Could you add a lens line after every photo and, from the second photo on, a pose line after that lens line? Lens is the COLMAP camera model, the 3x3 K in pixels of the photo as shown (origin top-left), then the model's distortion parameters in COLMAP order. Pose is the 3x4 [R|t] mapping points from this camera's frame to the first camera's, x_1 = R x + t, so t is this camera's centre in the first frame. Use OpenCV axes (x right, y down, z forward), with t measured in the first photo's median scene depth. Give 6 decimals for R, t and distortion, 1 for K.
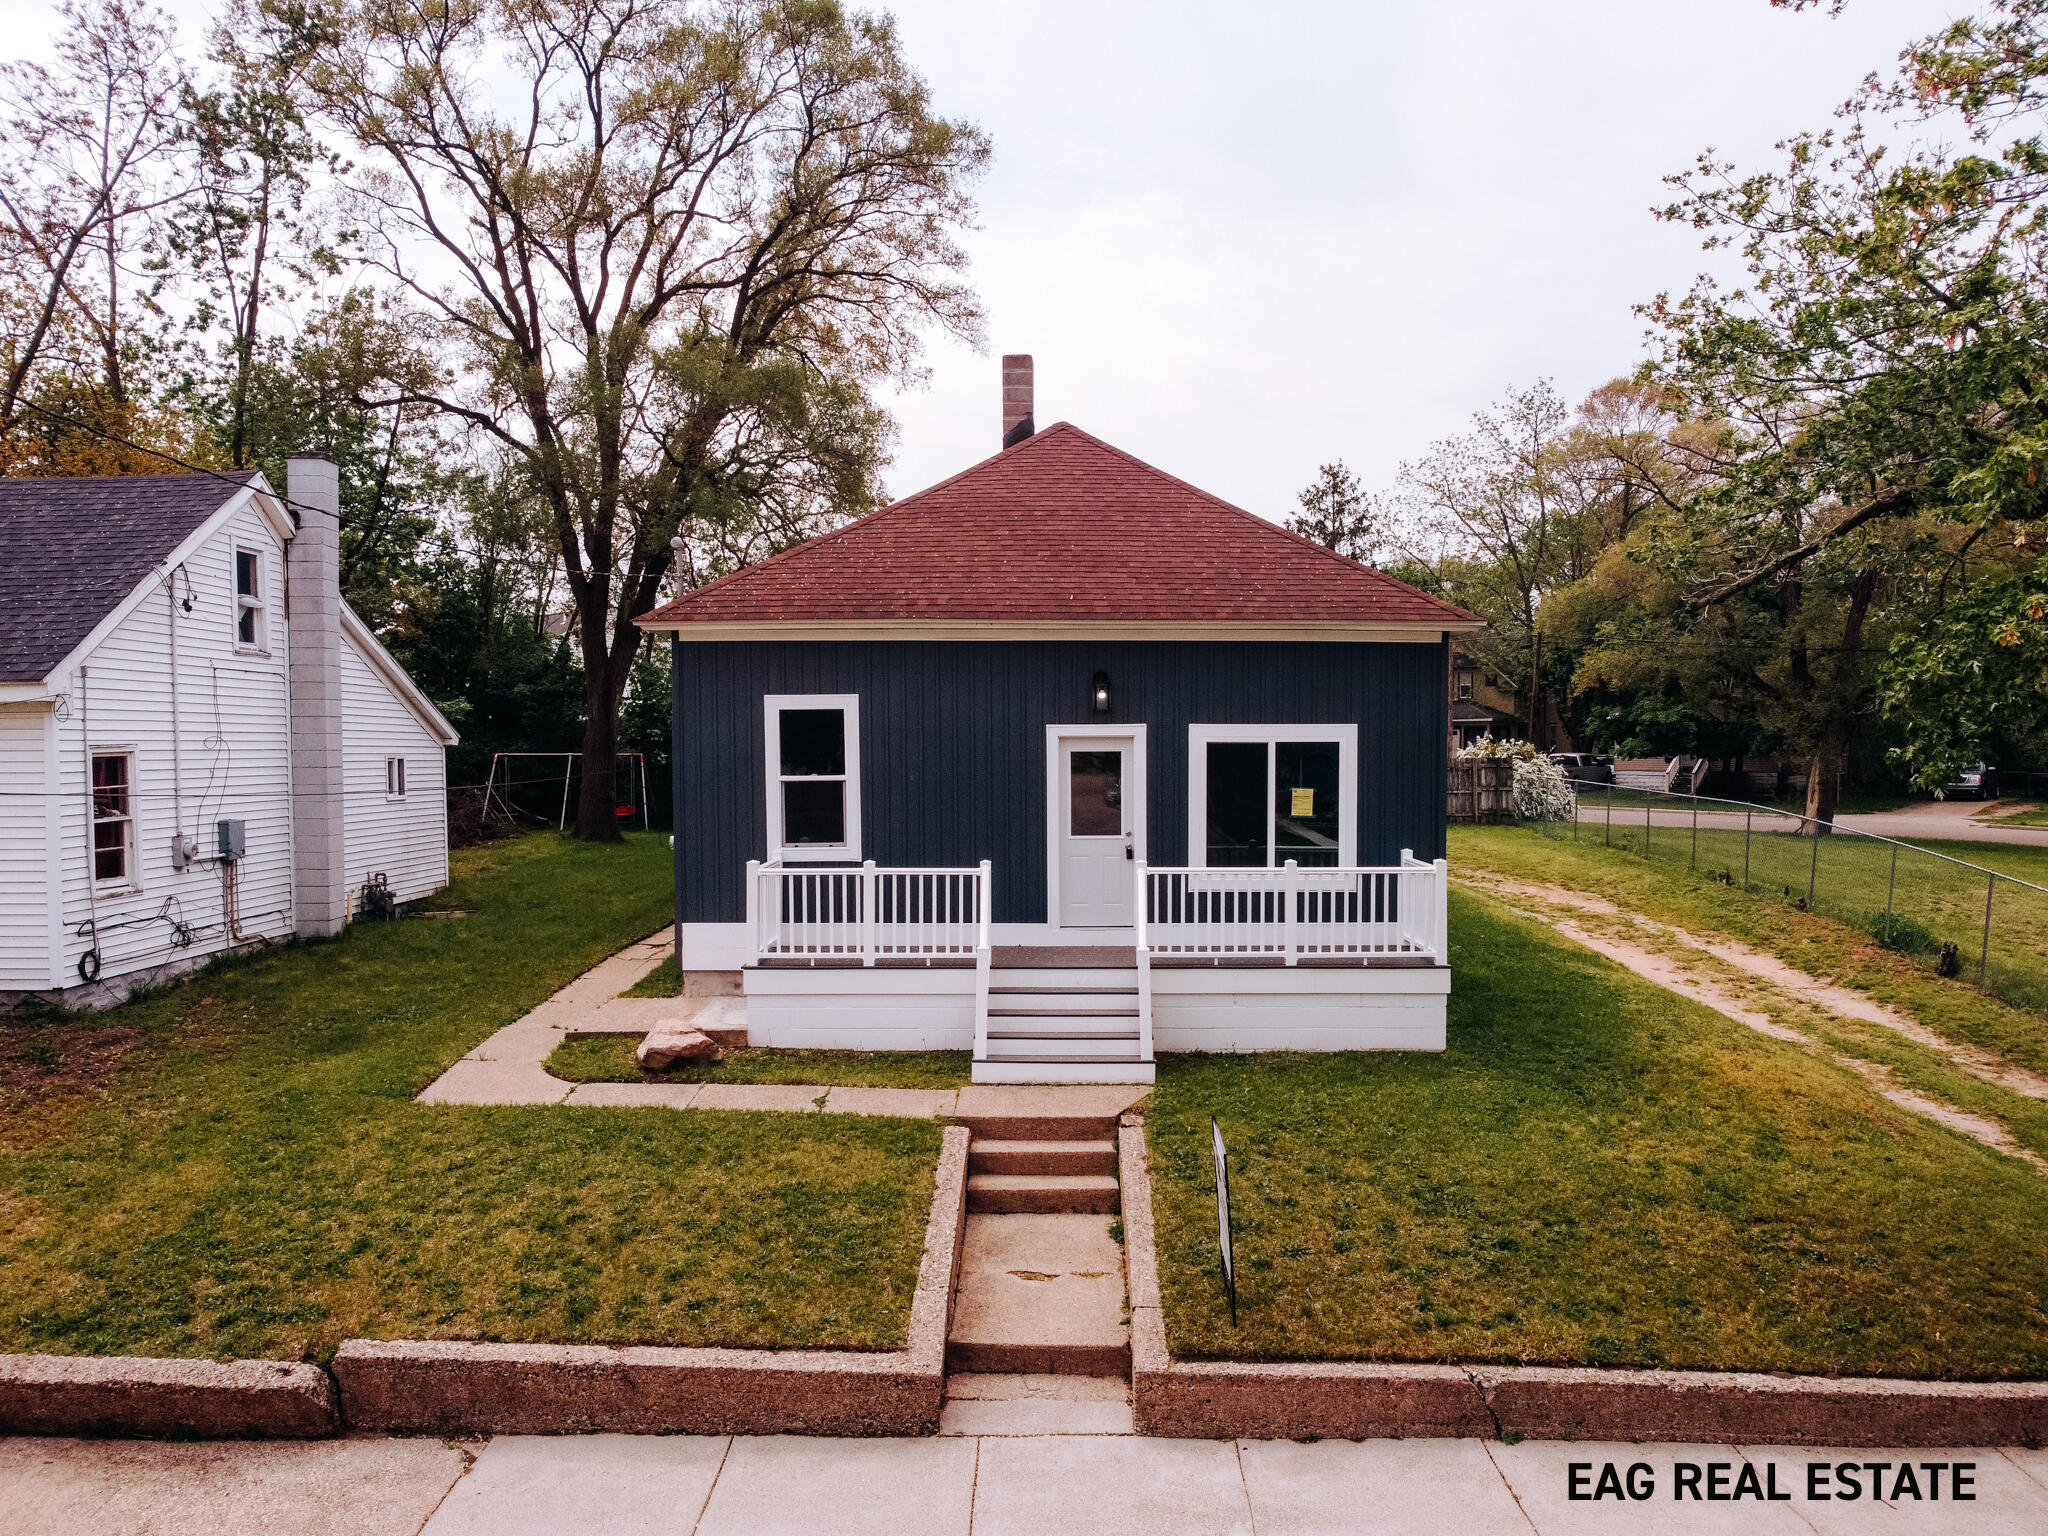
lens RADIAL K [[1544.4, 0, 1019.0], [0, 1544.4, 807.8], [0, 0, 1]] dist [-0.001742, -0.003180]
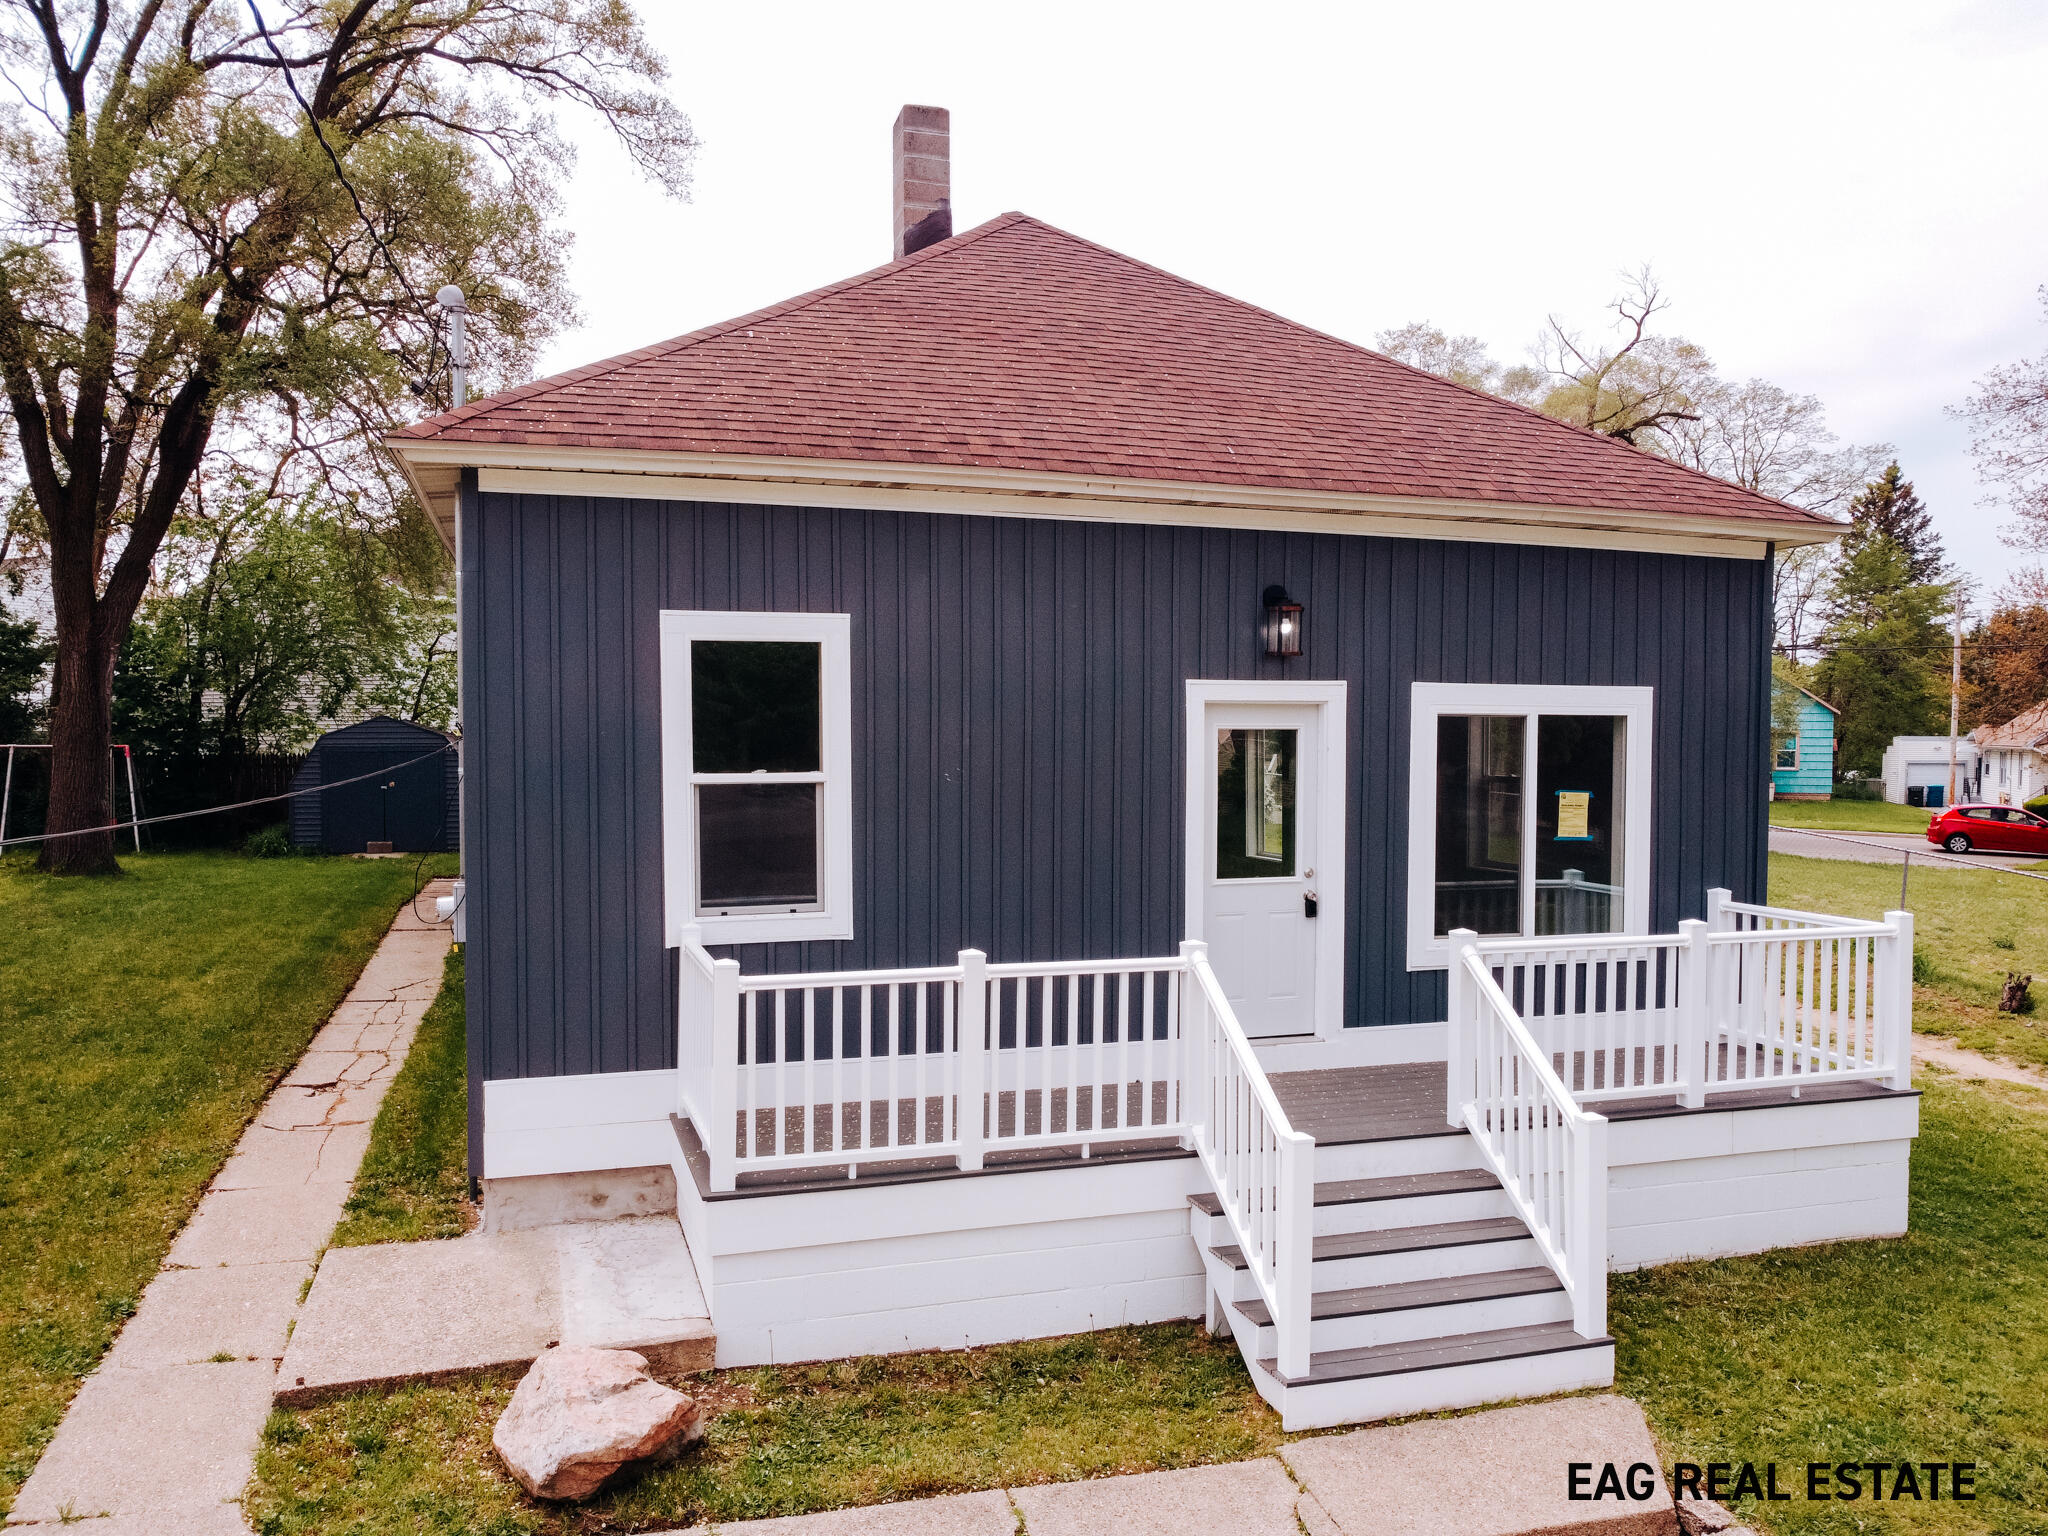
lens RADIAL K [[1544.4, 0, 1019.0], [0, 1544.4, 807.8], [0, 0, 1]] dist [-0.001742, -0.003180]
pose [[0.947652, -0.009432, 0.319165, -0.214681], [0.009310, 0.999955, 0.001907, -0.009619], [-0.319168, 0.001164, 0.947697, 0.495759]]
